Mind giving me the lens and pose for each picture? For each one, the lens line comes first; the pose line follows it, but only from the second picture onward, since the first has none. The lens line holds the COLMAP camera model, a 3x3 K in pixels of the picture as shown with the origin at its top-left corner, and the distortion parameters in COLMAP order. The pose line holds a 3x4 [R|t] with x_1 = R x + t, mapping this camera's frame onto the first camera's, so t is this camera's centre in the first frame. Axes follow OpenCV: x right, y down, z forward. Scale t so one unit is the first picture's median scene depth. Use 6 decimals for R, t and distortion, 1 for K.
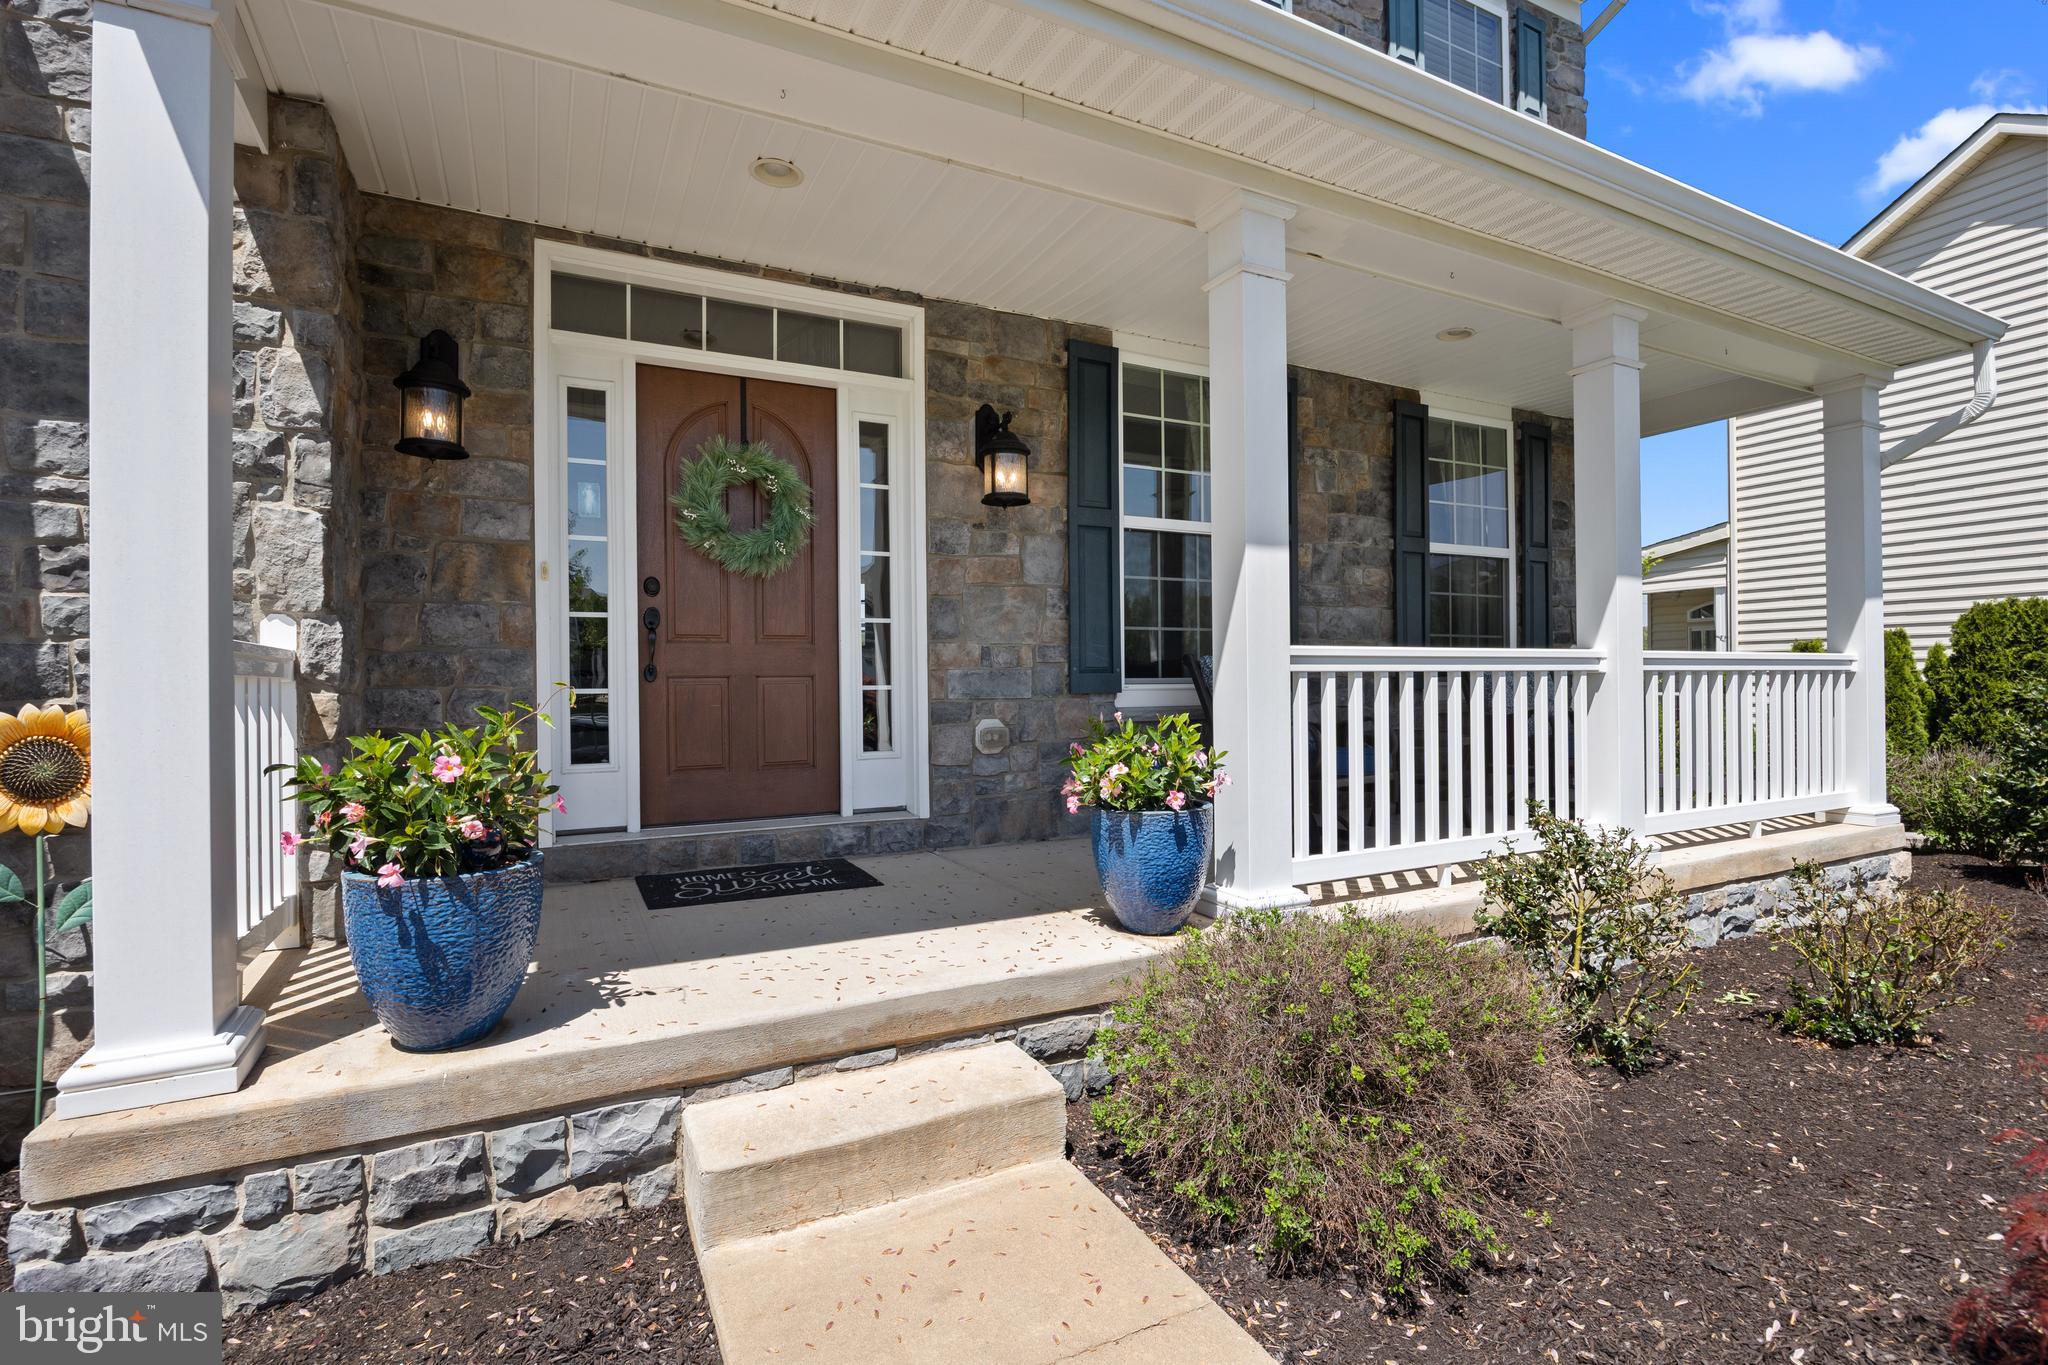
lens RADIAL K [[997.9, 0, 1024.0], [0, 997.9, 682.5], [0, 0, 1]] dist [-0.002595, -0.000579]
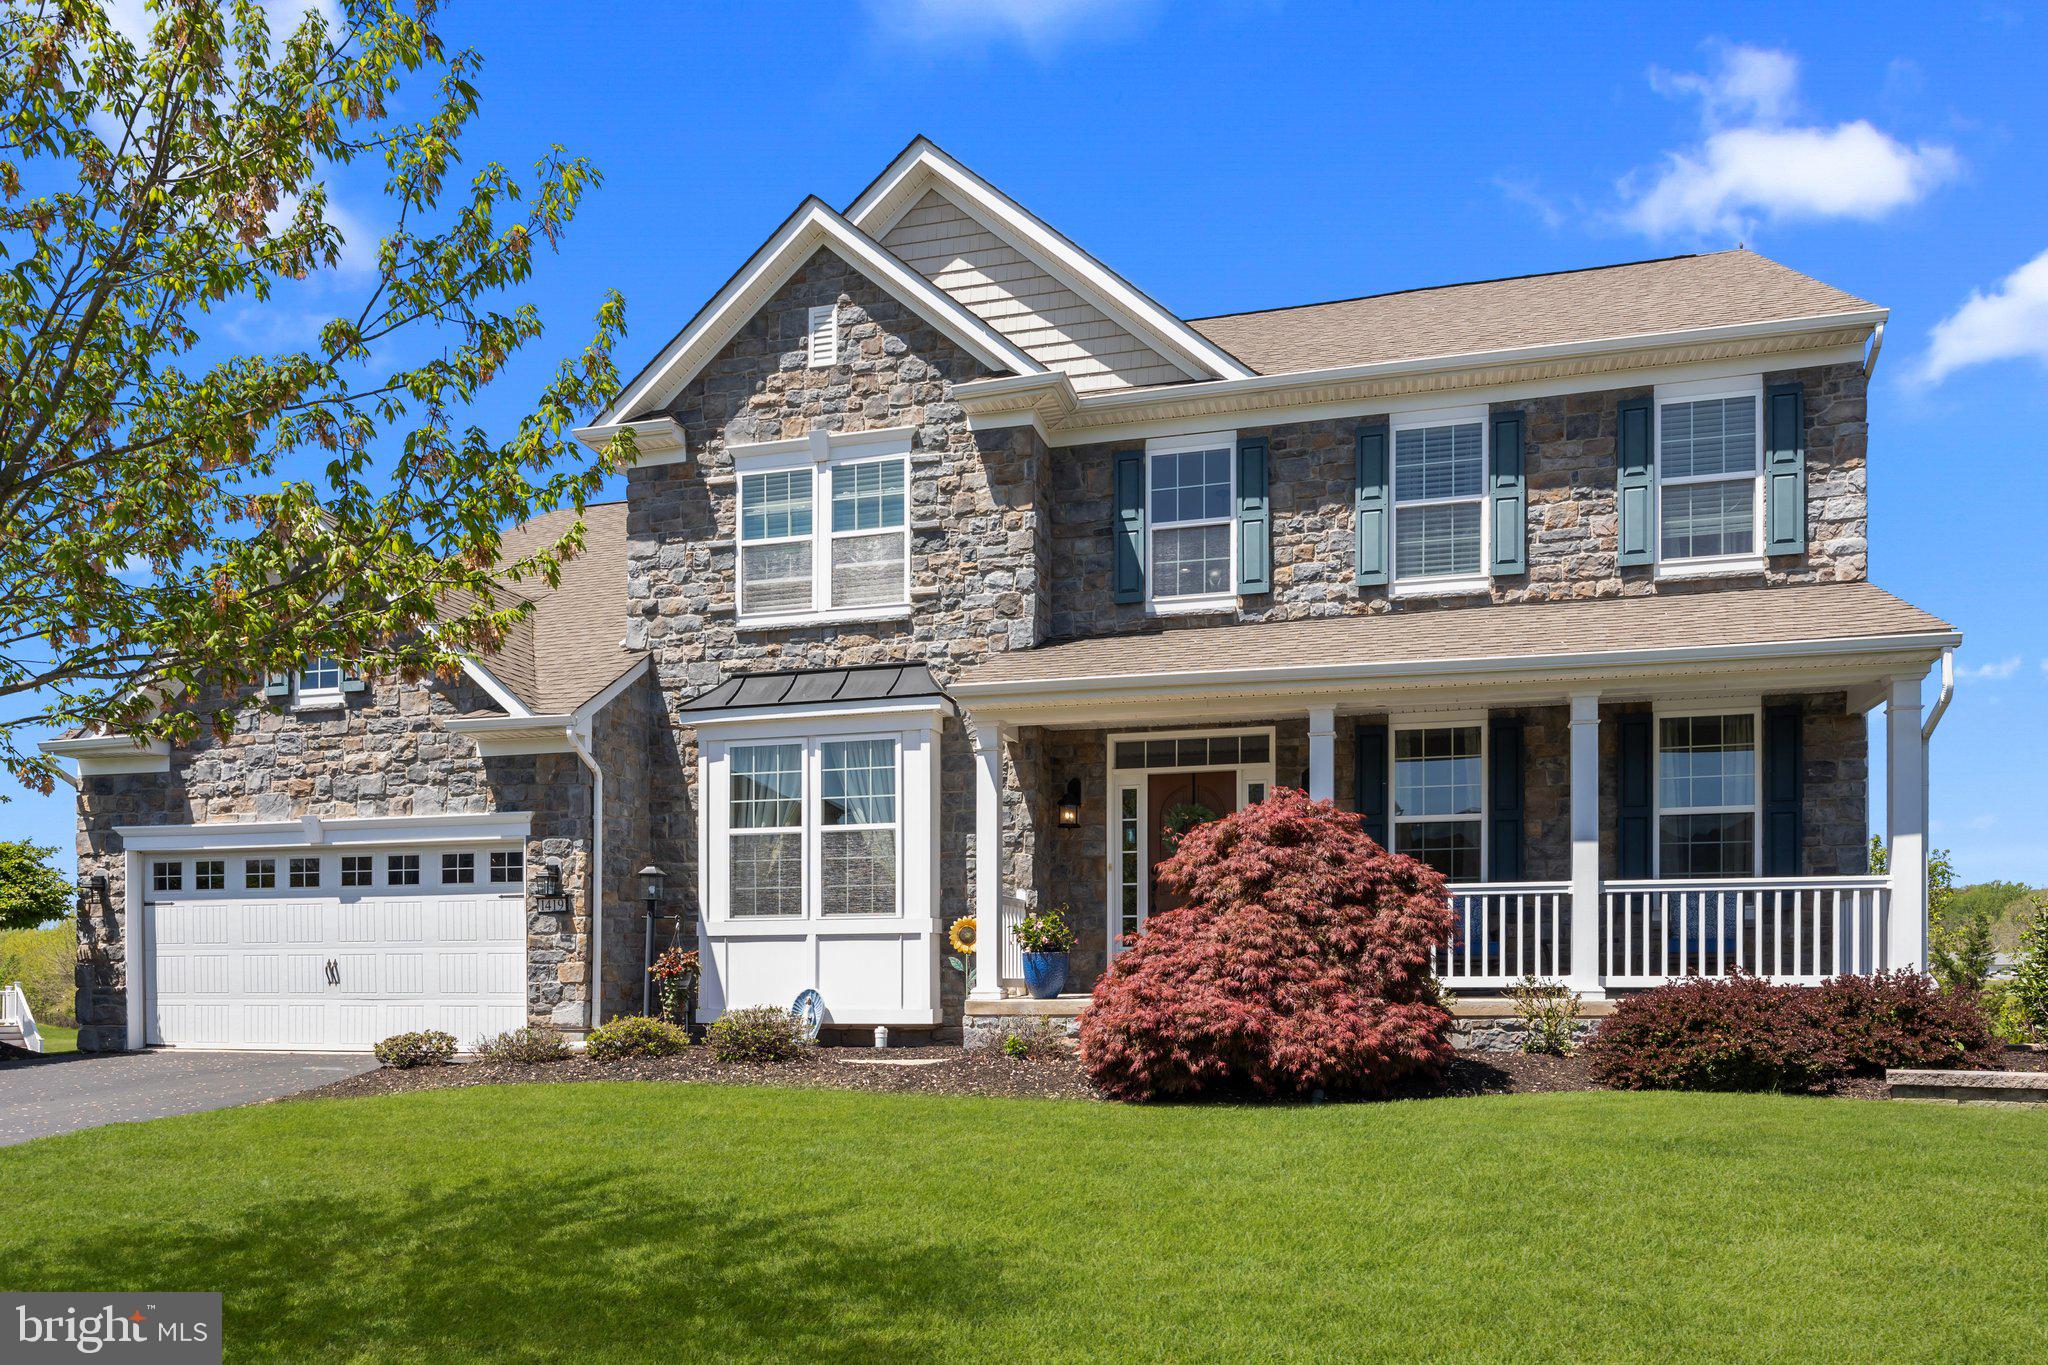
lens RADIAL K [[1419.0, 0, 1024.0], [0, 1419.0, 682.5], [0, 0, 1]] dist [-0.001606, -0.000711]
pose [[0.745250, -0.134981, -0.652980, 2.230920], [0.000998, 0.979520, -0.201343, 0.193057], [0.666785, 0.149399, 0.730122, -2.319830]]
